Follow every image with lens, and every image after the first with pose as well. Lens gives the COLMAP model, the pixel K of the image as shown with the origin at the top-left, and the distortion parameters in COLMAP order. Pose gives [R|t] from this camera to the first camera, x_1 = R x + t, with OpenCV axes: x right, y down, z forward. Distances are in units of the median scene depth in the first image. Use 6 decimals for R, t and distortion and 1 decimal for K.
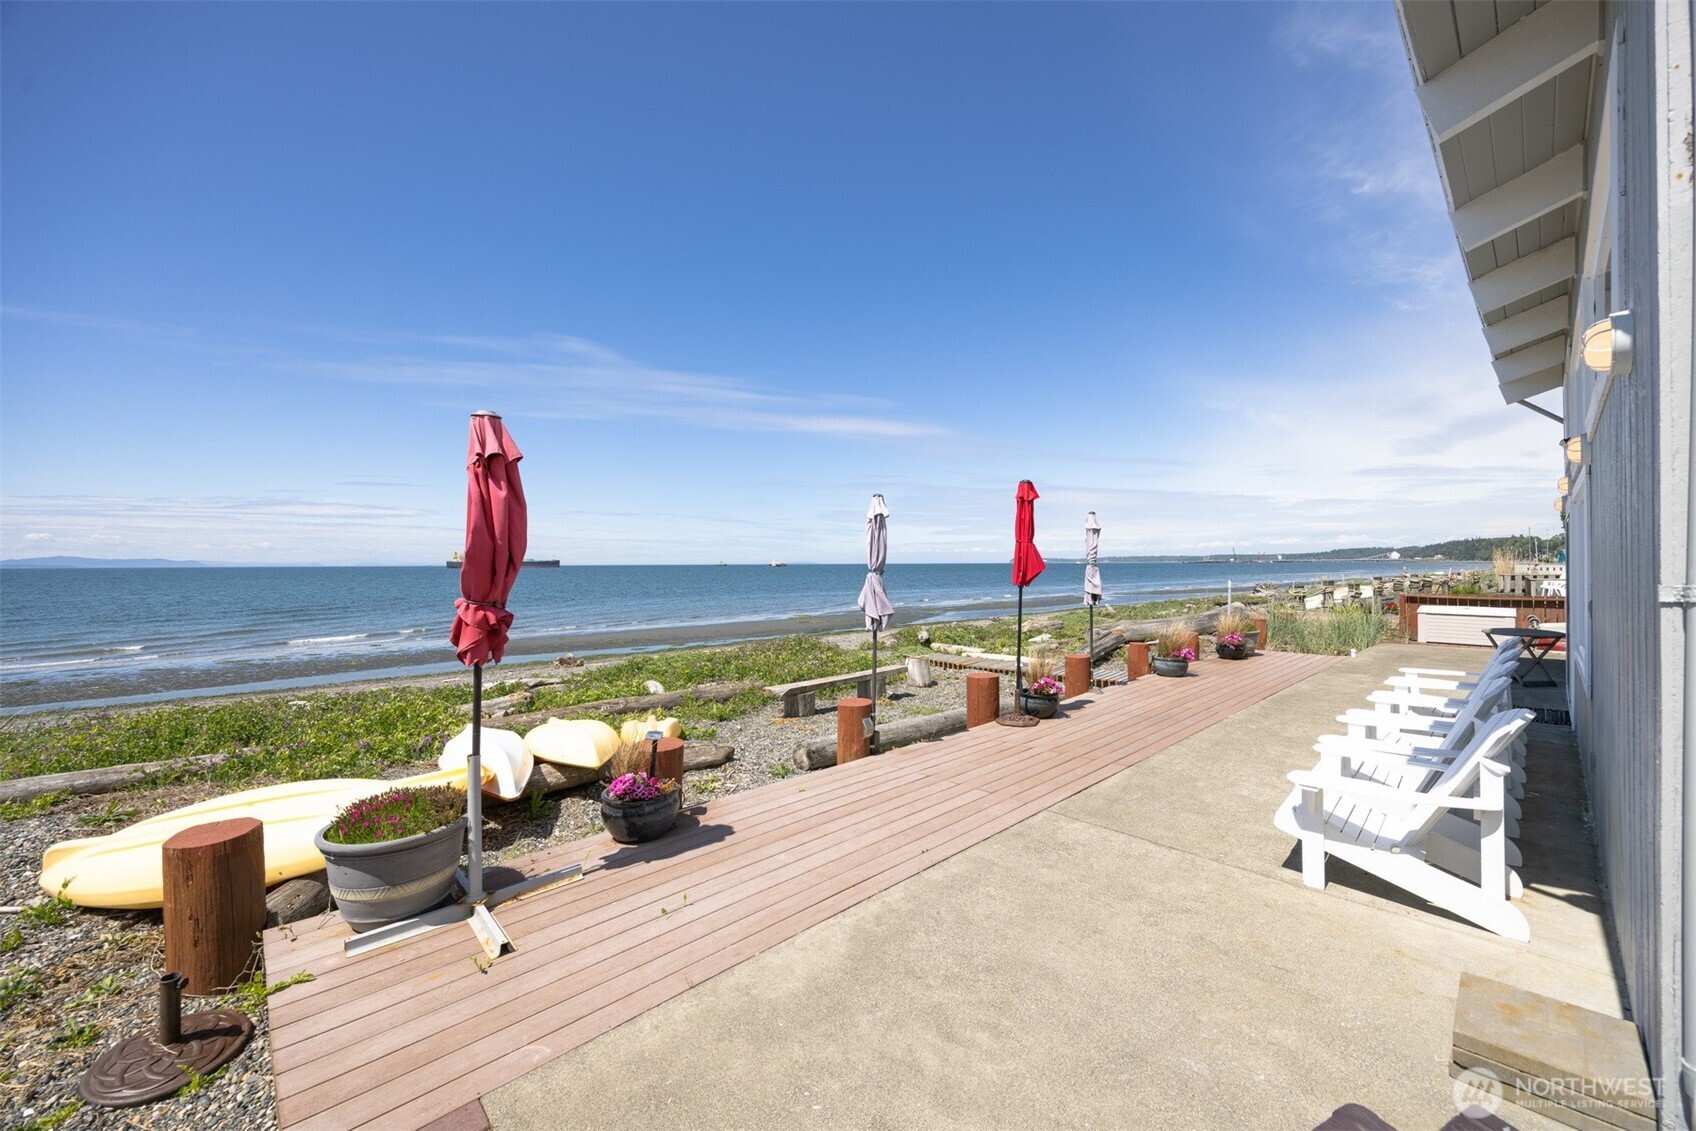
lens RADIAL K [[654.5, 0, 869.5], [0, 654.5, 554.8], [0, 0, 1]] dist [-0.000429, -0.000241]
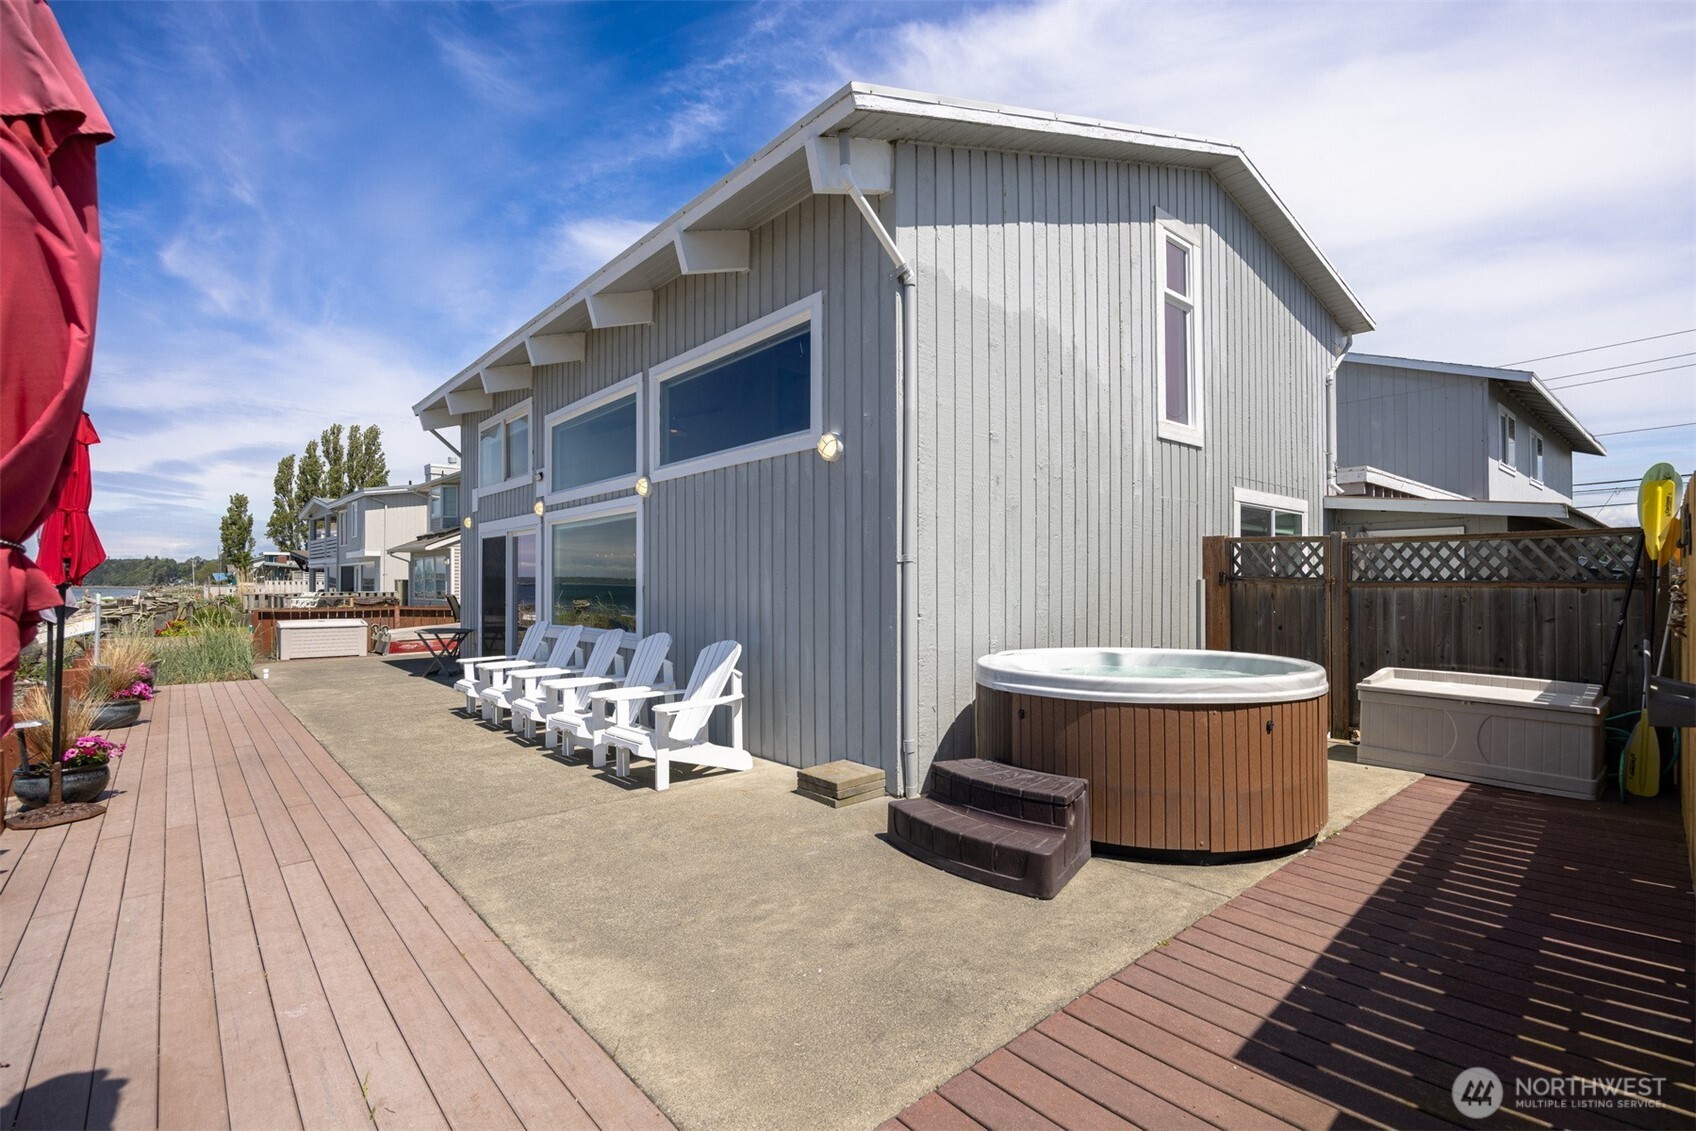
lens RADIAL K [[791.1, 0, 857.5], [0, 791.1, 574.3], [0, 0, 1]] dist [-0.002006, 0.000055]
pose [[0.040400, 0.016885, 0.999041, -0.960424], [-0.008667, 0.999826, -0.016548, 0.091480], [-0.999146, -0.007990, 0.040540, 0.551754]]
